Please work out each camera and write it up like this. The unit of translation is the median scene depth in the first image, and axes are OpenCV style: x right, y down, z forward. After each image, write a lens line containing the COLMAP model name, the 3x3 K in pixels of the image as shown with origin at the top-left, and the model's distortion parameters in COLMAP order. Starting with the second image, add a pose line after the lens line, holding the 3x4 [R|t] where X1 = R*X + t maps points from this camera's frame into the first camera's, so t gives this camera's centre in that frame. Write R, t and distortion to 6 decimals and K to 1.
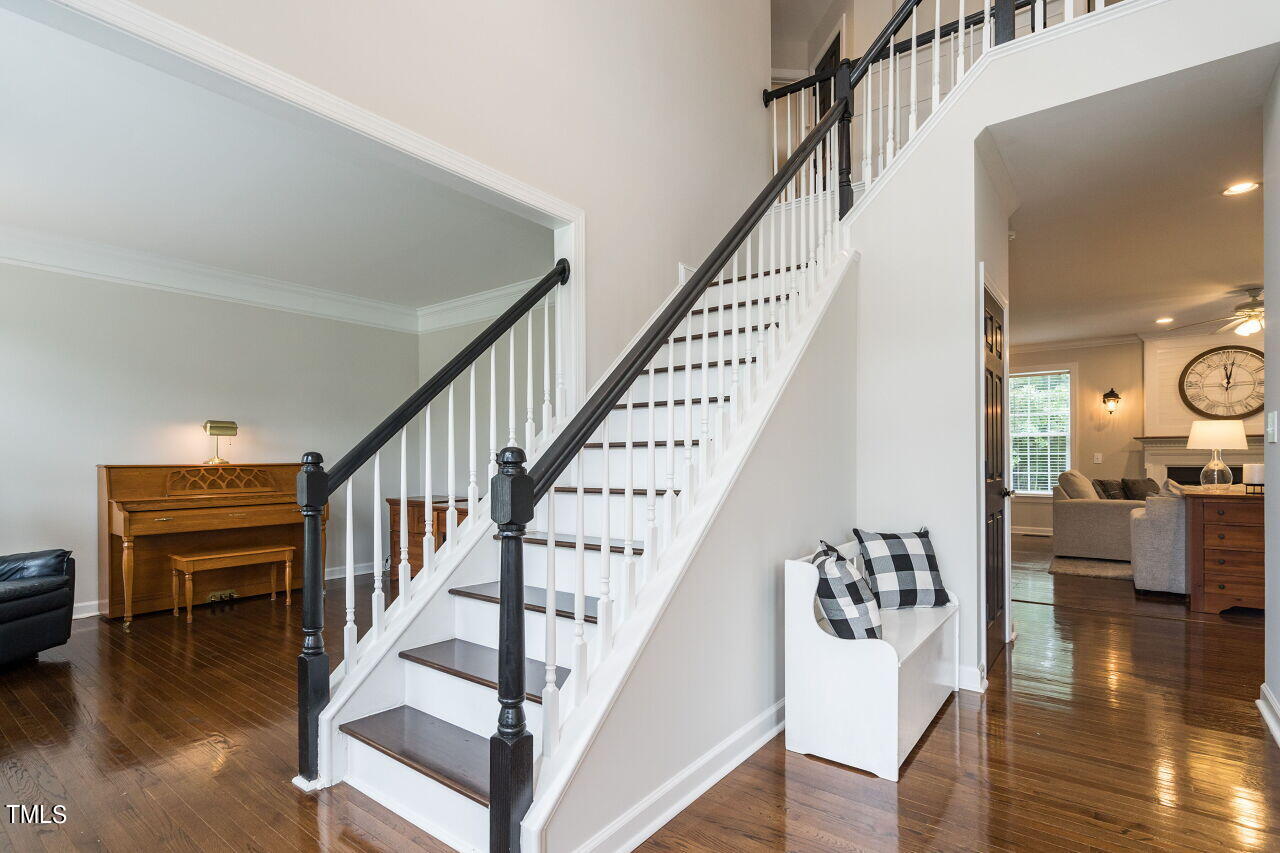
lens RADIAL K [[610.7, 0, 638.8], [0, 610.7, 453.6], [0, 0, 1]] dist [0.000172, 0.000662]
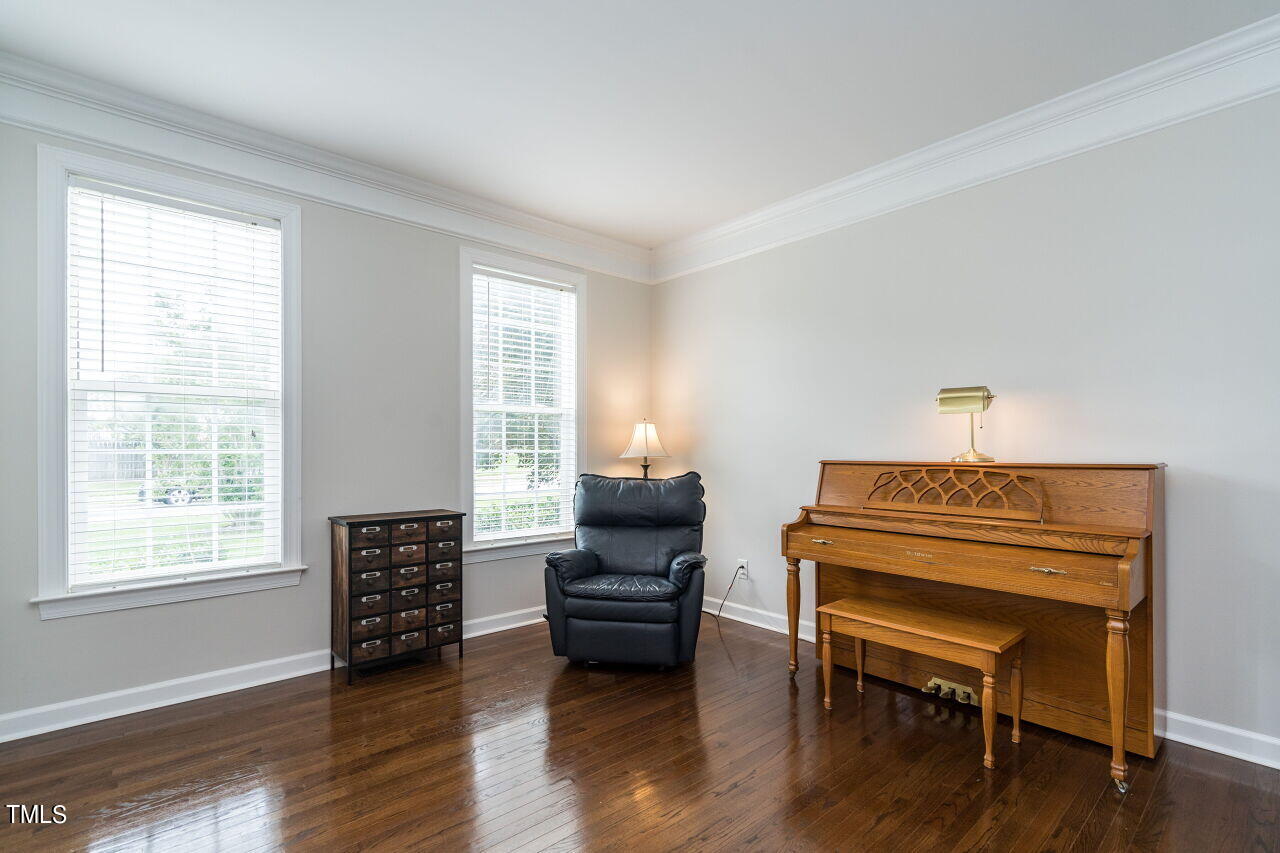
lens RADIAL K [[603.3, 0, 675.6], [0, 603.3, 442.4], [0, 0, 1]] dist [0.001228, 0.000297]
pose [[-0.160964, -0.010261, -0.986907, -0.086902], [0.004854, 0.999926, -0.011189, 0.004345], [0.986948, -0.006591, -0.160903, 0.939719]]
